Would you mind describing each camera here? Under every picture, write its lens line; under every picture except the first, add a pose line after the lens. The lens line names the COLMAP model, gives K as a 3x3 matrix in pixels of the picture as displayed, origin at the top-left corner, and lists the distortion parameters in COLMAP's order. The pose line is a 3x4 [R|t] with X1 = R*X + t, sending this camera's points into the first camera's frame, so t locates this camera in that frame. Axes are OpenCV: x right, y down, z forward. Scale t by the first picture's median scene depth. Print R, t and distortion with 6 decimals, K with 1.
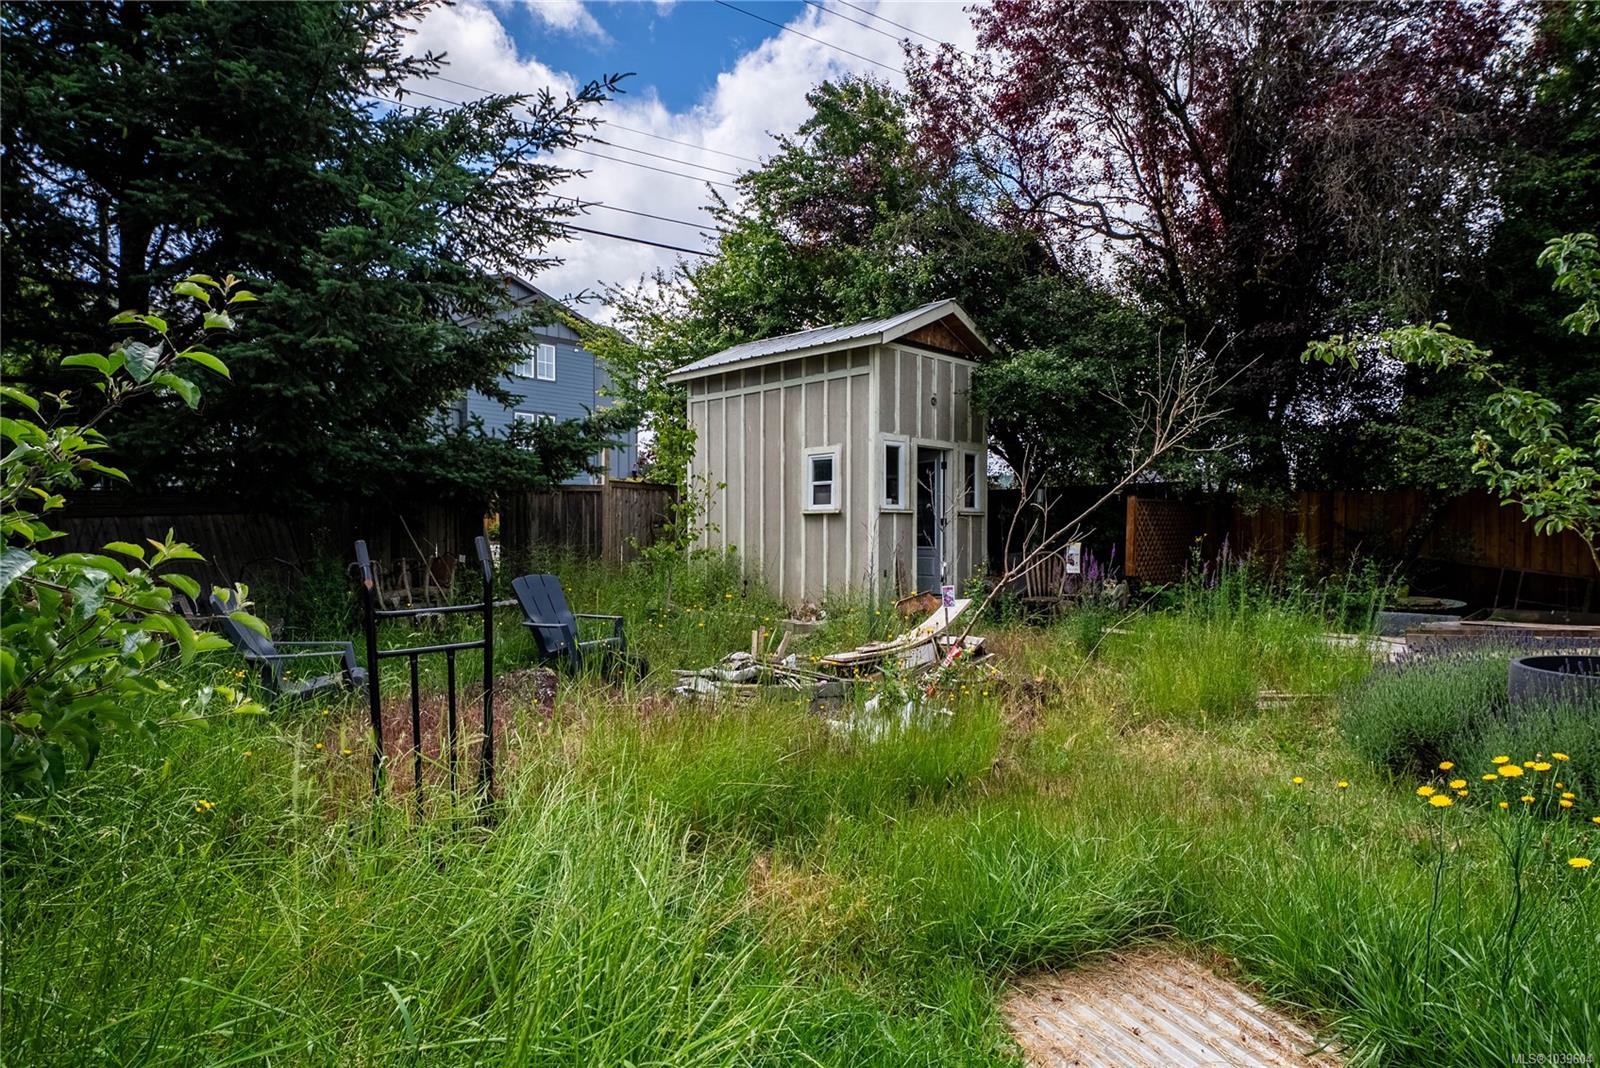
lens RADIAL K [[928.1, 0, 793.9], [0, 928.1, 538.8], [0, 0, 1]] dist [0.001920, -0.000123]
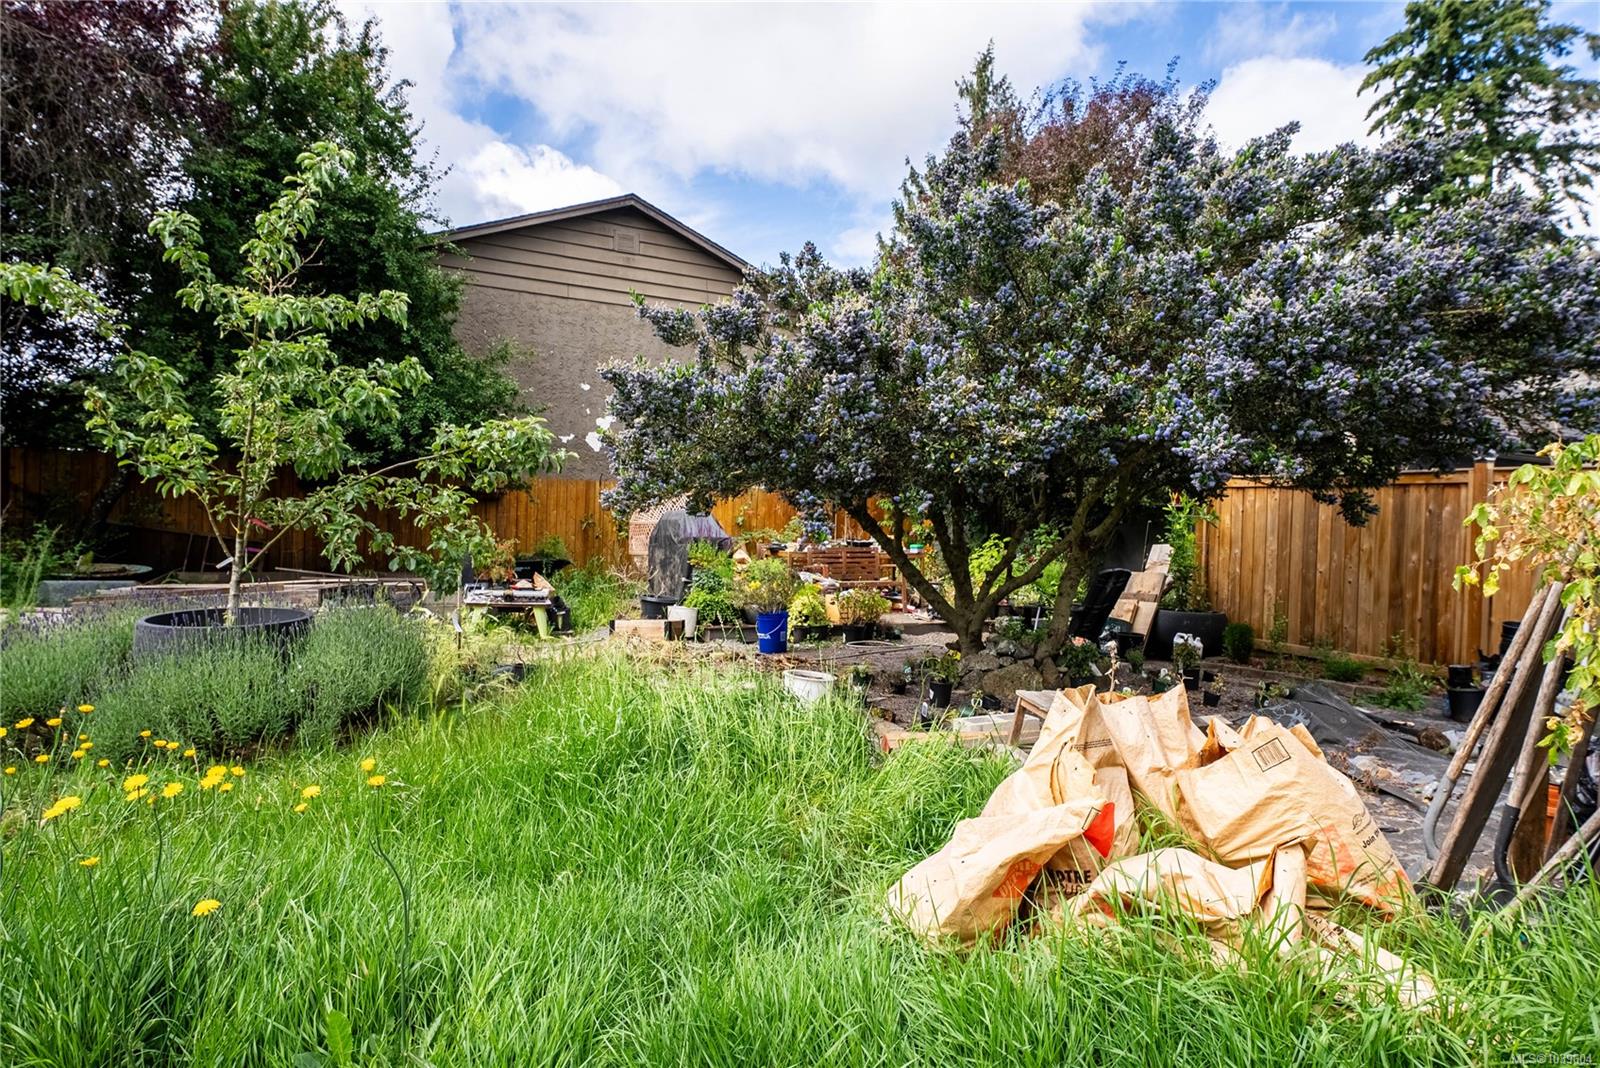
lens RADIAL K [[928.1, 0, 793.9], [0, 928.1, 538.8], [0, 0, 1]] dist [0.001920, -0.000123]
pose [[0.373474, -0.008789, 0.927599, 0.099002], [-0.021220, 0.999613, 0.018015, 0.008888], [-0.927398, -0.026412, 0.373142, -0.047078]]
